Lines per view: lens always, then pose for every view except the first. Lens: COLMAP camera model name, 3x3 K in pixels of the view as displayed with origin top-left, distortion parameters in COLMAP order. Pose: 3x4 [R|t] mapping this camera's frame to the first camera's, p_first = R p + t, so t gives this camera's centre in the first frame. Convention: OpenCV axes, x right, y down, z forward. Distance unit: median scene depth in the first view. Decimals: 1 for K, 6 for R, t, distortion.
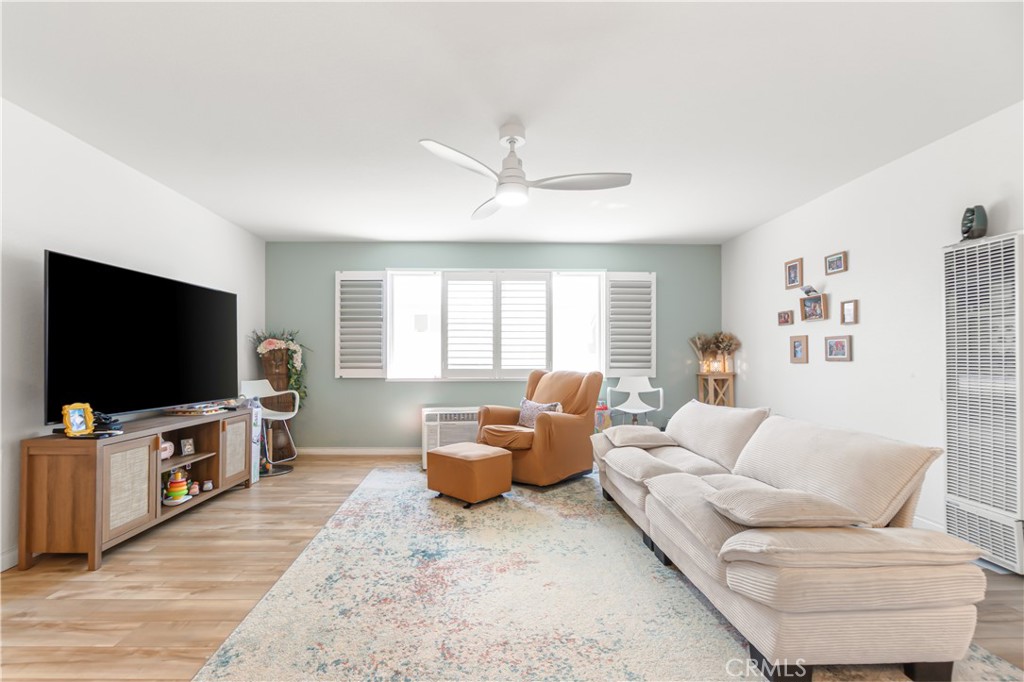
lens RADIAL K [[450.7, 0, 496.6], [0, 450.7, 340.2], [0, 0, 1]] dist [0.001046, -0.001551]
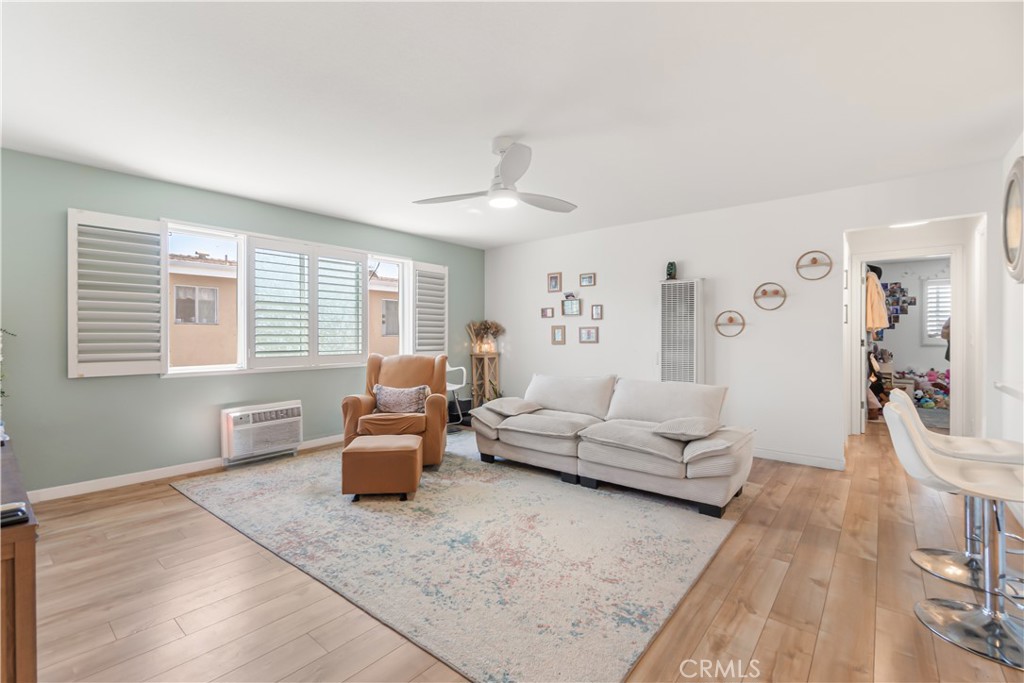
lens RADIAL K [[450.7, 0, 487.7], [0, 450.7, 335.2], [0, 0, 1]] dist [0.001046, -0.001551]
pose [[0.685838, 0.000217, 0.727754, -0.579679], [-0.025792, 0.999379, 0.024009, -0.009231], [-0.727297, -0.035236, 0.685418, 0.191066]]
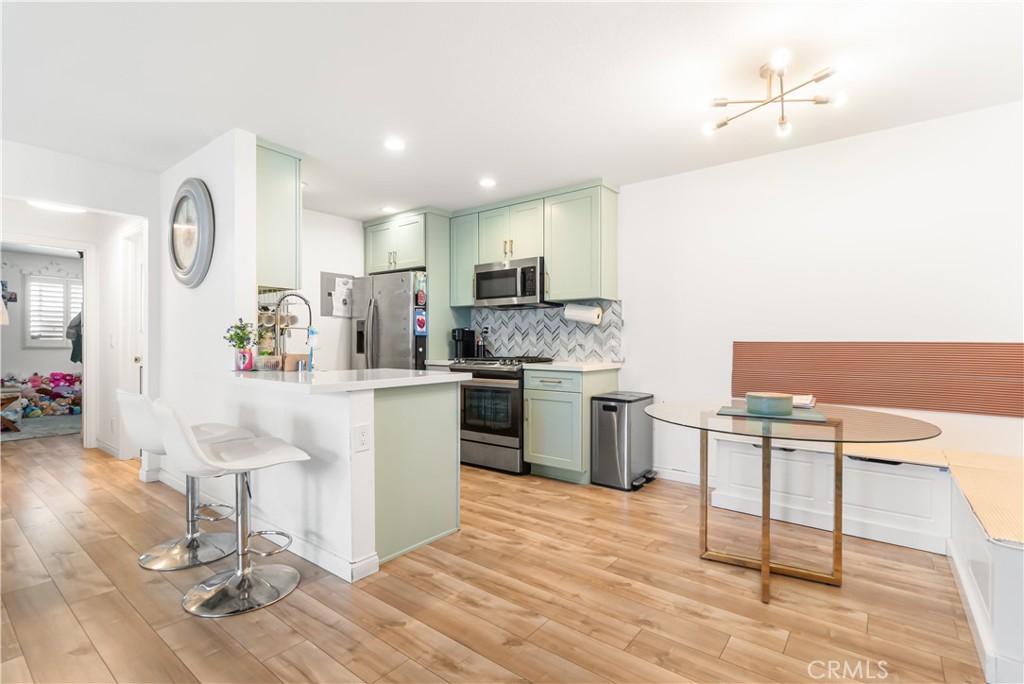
lens RADIAL K [[470.2, 0, 515.4], [0, 470.2, 348.9], [0, 0, 1]] dist [0.002391, -0.003831]
pose [[-0.770947, -0.010899, 0.636806, -0.476467], [-0.026003, 0.999559, -0.014373, 0.014081], [-0.636369, -0.027640, -0.770890, 0.354725]]
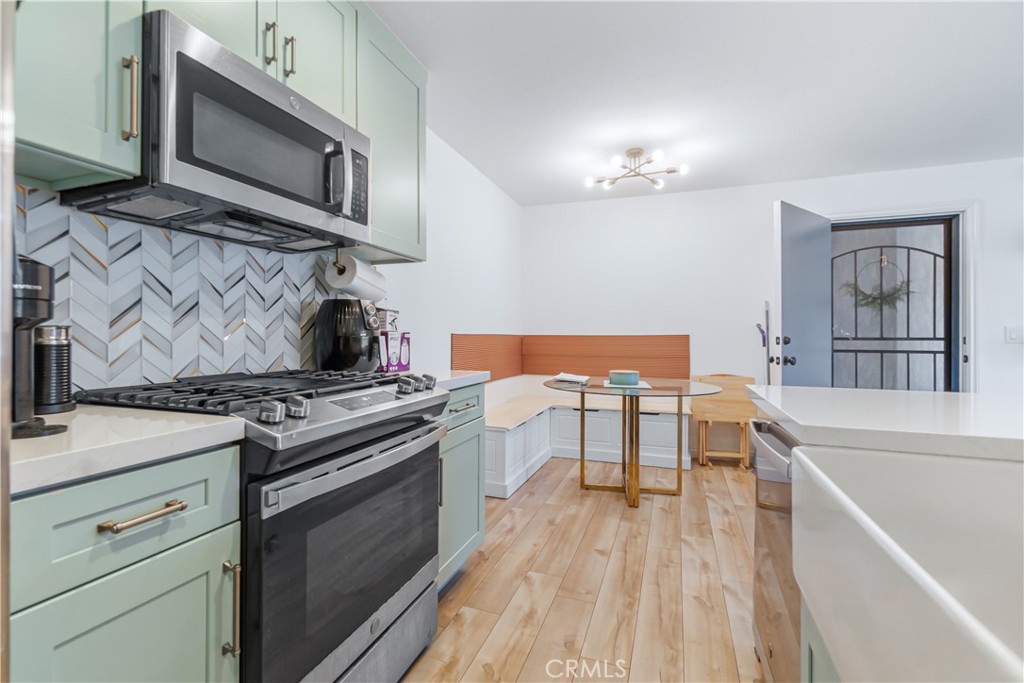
lens RADIAL K [[450.7, 0, 505.2], [0, 450.7, 326.1], [0, 0, 1]] dist [0.001046, -0.001551]
pose [[-0.390017, -0.021409, -0.920559, 0.570200], [0.030205, 0.998894, -0.036028, -0.006103], [0.920312, -0.041857, -0.388939, -0.219761]]
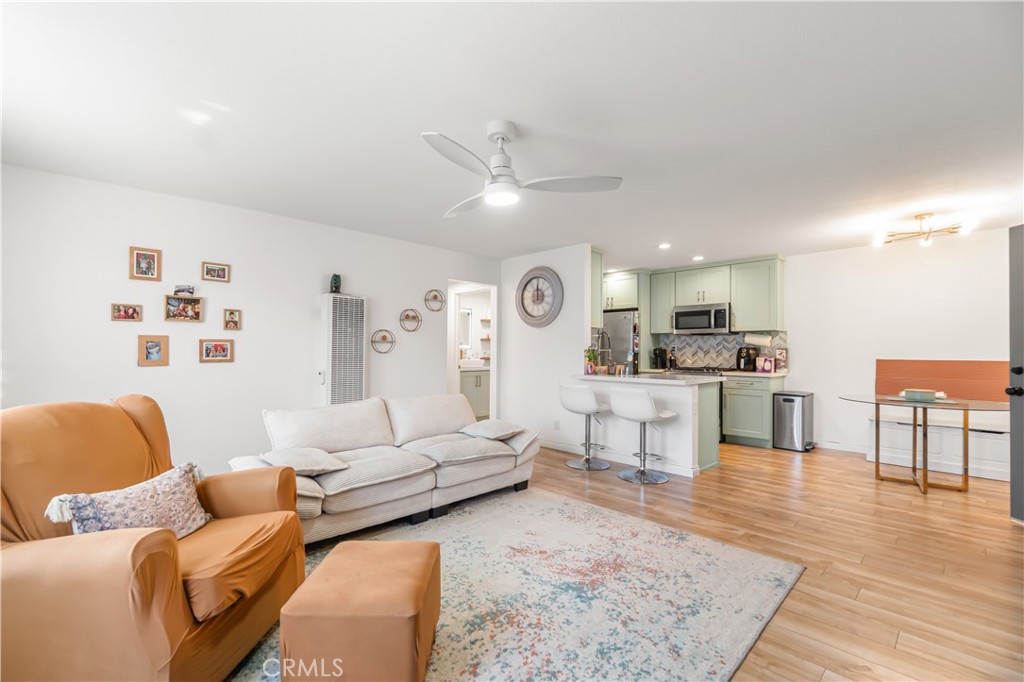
lens RADIAL K [[450.7, 0, 500.2], [0, 450.7, 343.8], [0, 0, 1]] dist [0.001046, -0.001551]
pose [[-0.665442, 0.008161, 0.746405, -0.485332], [-0.032901, 0.998648, -0.040250, 0.021918], [-0.745724, -0.051342, -0.664274, 1.178290]]
